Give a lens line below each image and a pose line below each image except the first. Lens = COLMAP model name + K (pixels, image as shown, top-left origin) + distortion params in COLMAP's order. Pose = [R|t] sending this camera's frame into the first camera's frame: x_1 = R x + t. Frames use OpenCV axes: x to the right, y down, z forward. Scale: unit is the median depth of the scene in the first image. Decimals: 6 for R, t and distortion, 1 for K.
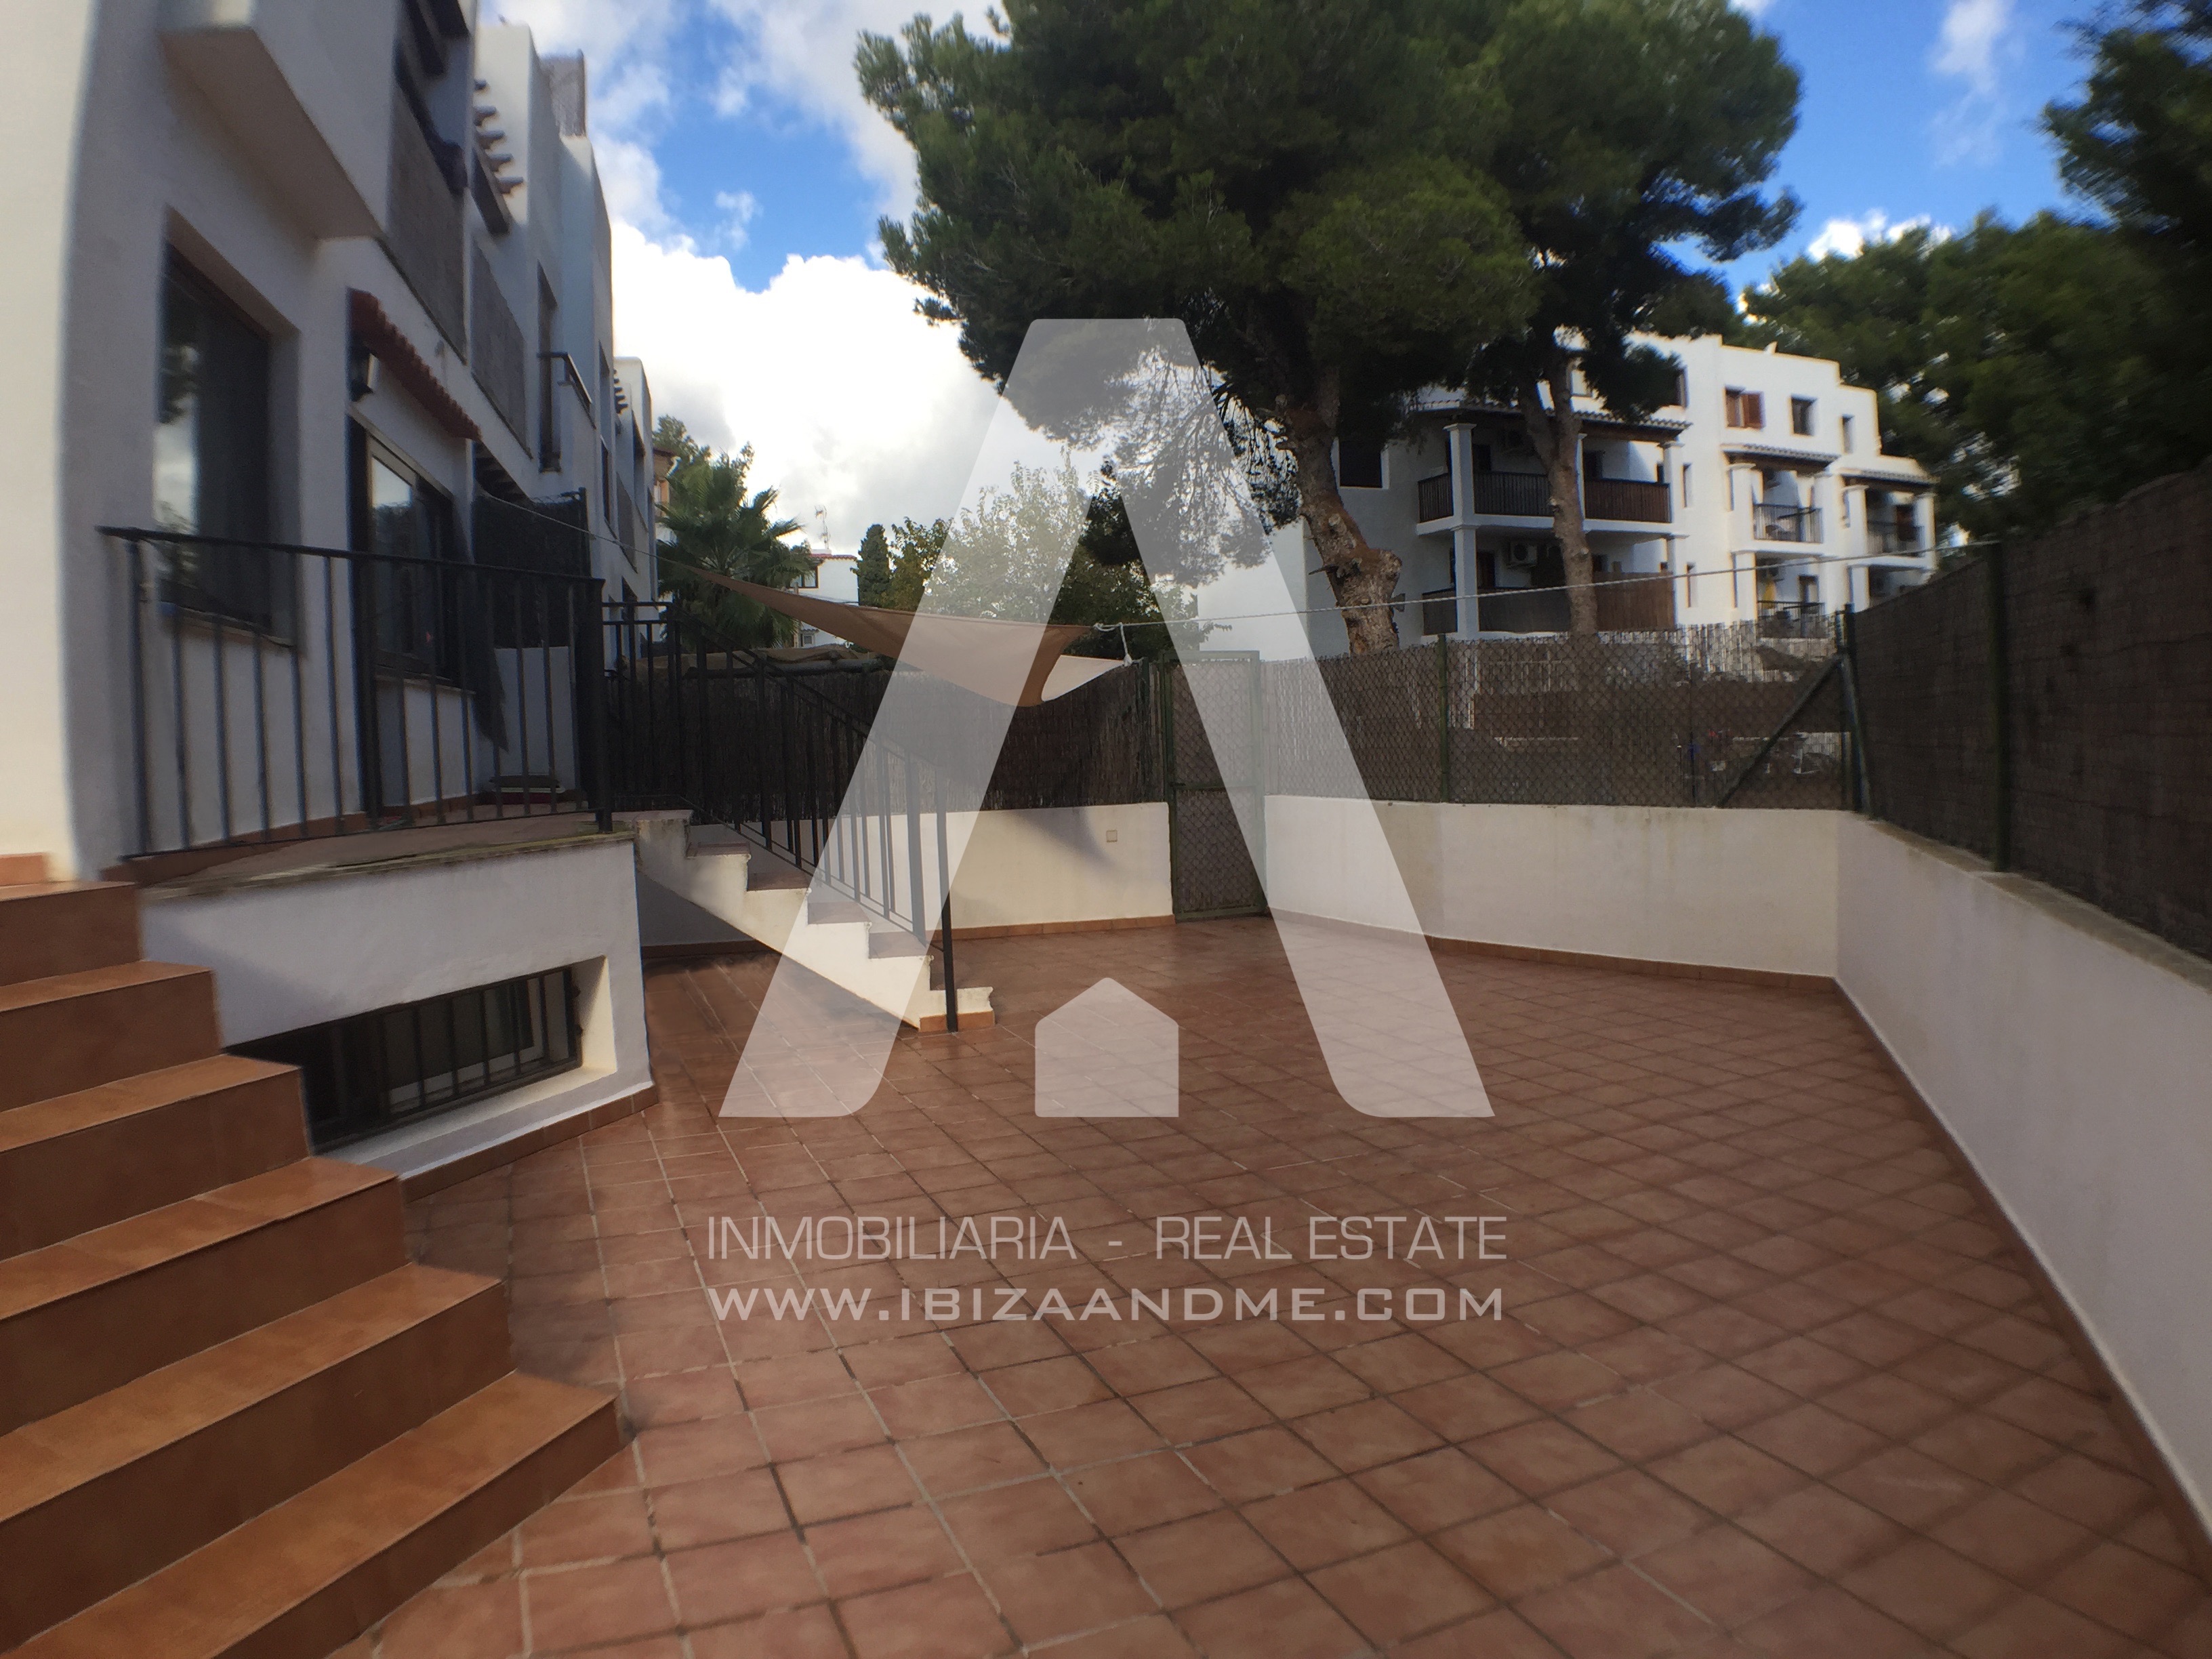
lens RADIAL K [[1470.5, 0, 1106.2], [0, 1470.5, 831.2], [0, 0, 1]] dist [-0.179009, 0.018127]
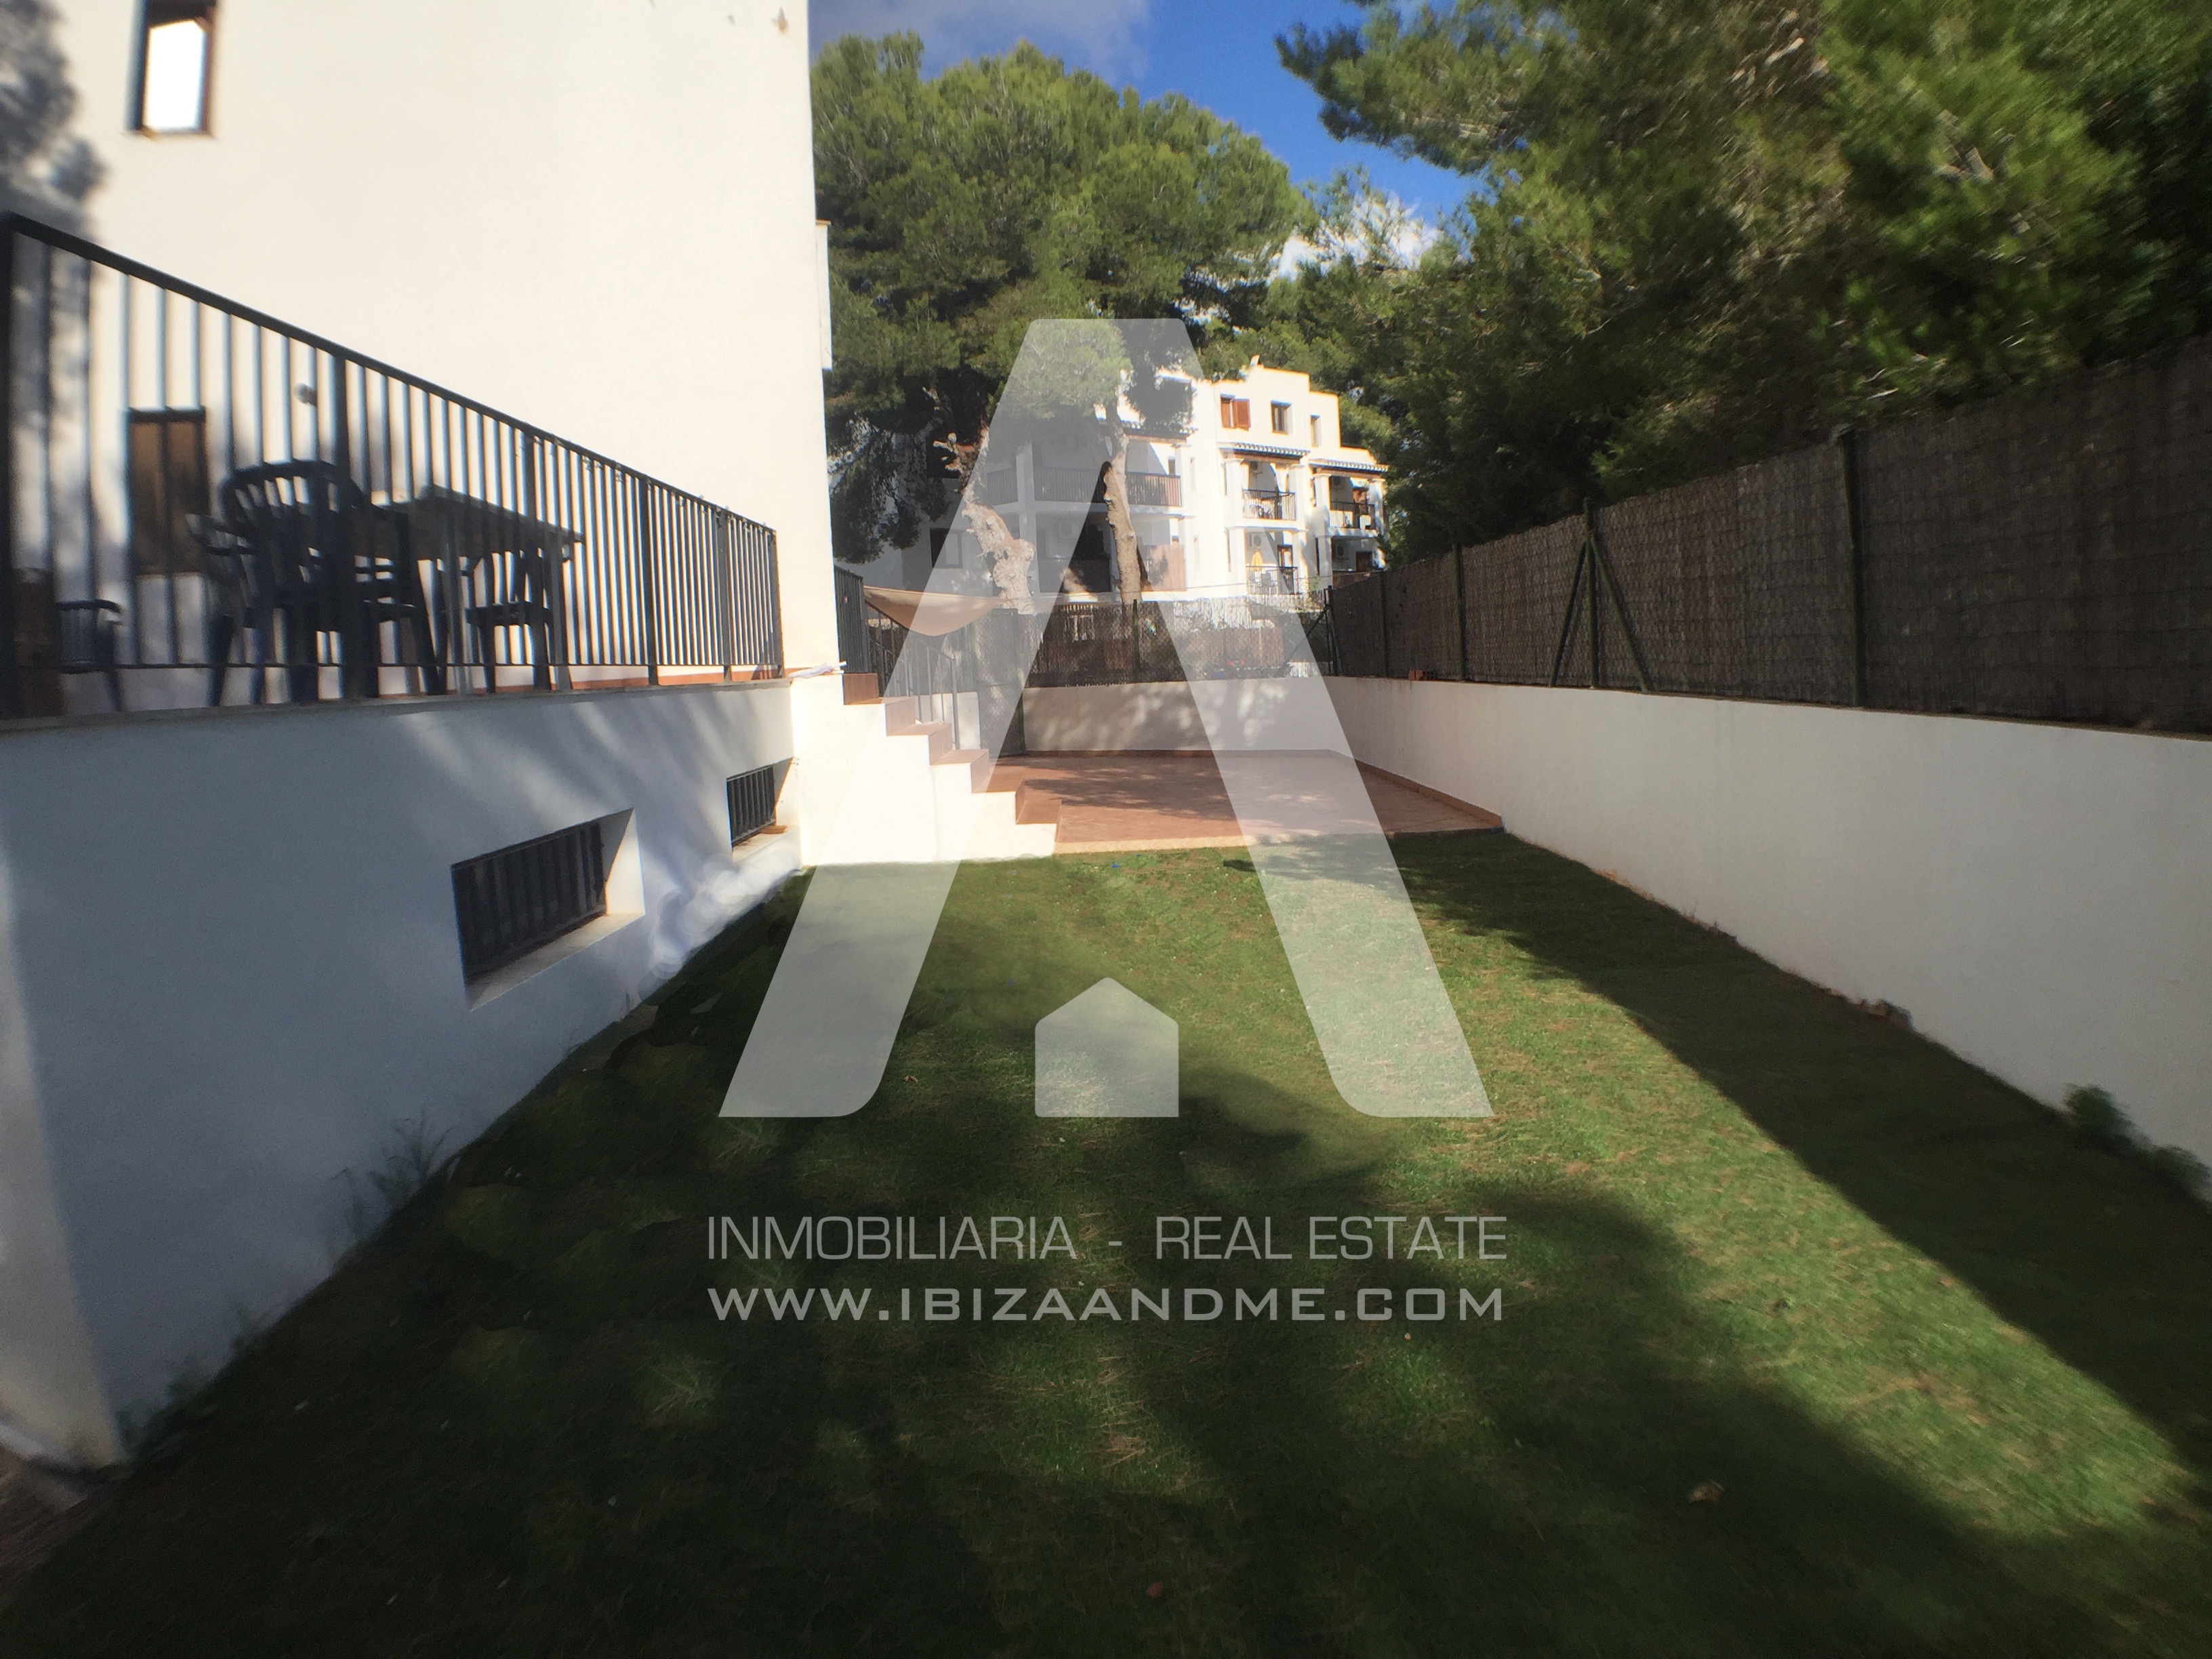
lens RADIAL K [[1470.5, 0, 1105.0], [0, 1470.5, 822.4], [0, 0, 1]] dist [-0.179009, 0.018127]
pose [[0.940680, -0.047331, 0.335976, -0.108496], [0.040261, 0.998797, 0.027982, 0.024375], [-0.336897, -0.012795, 0.941455, -0.193295]]
